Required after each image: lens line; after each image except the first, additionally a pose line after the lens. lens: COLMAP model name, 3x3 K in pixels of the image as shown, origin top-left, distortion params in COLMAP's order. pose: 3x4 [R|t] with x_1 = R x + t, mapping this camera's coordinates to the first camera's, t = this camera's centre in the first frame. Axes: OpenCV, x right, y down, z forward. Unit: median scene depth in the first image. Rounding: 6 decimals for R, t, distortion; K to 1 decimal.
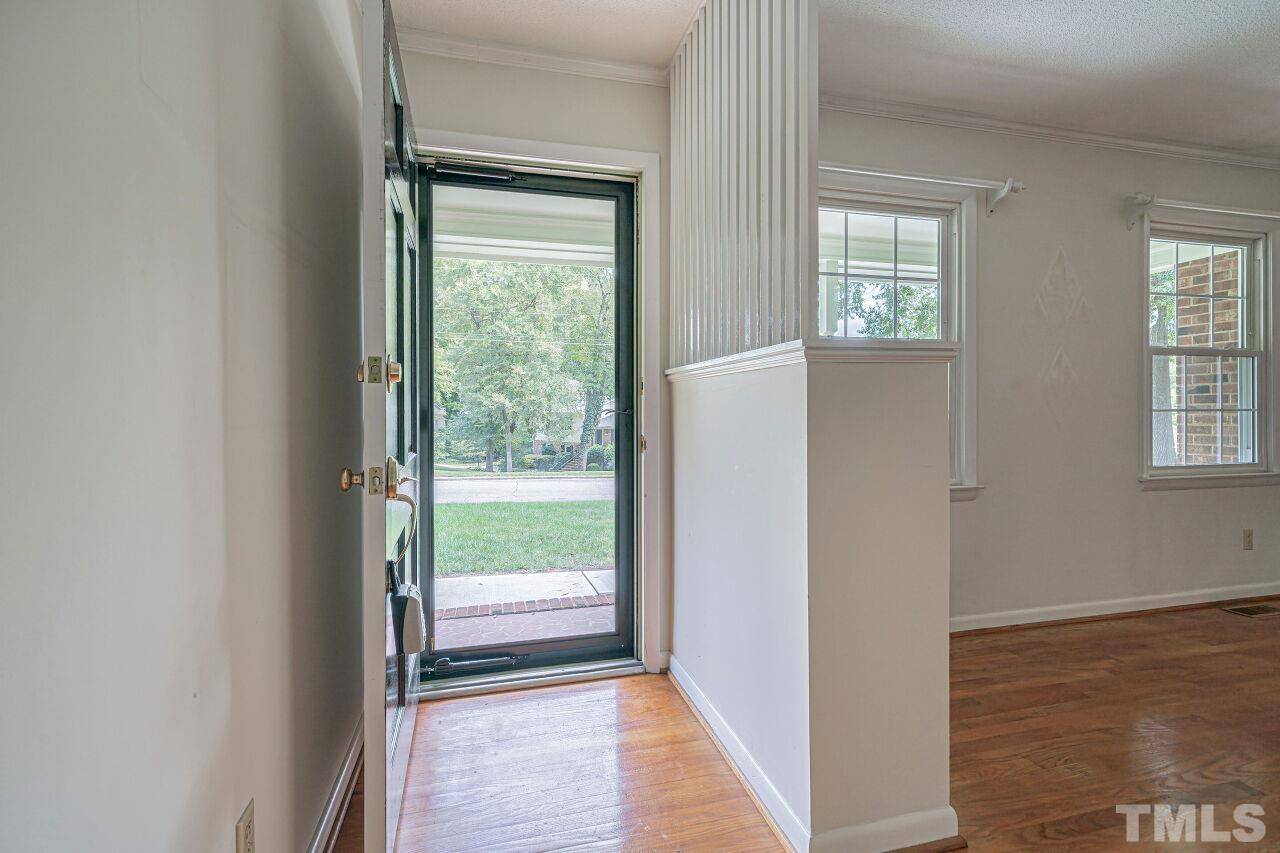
lens RADIAL K [[568.4, 0, 628.3], [0, 568.4, 409.0], [0, 0, 1]] dist [0.003995, 0.000623]
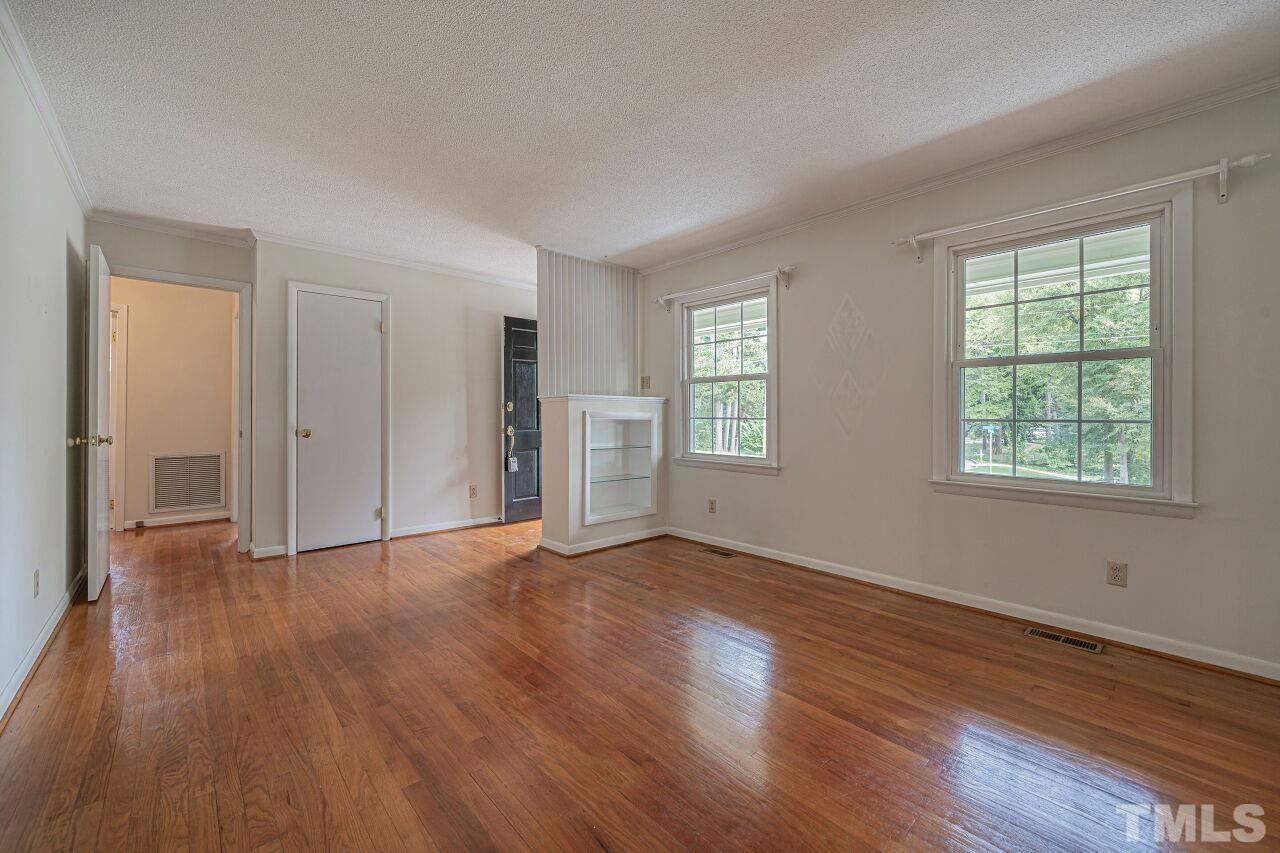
lens RADIAL K [[500.1, 0, 642.4], [0, 500.1, 417.9], [0, 0, 1]] dist [-0.002824, 0.000736]
pose [[0.467629, 0.005354, -0.883909, 1.612134], [0.000138, 0.999981, 0.006130, -0.006935], [0.883925, -0.002989, 0.467619, 0.041618]]
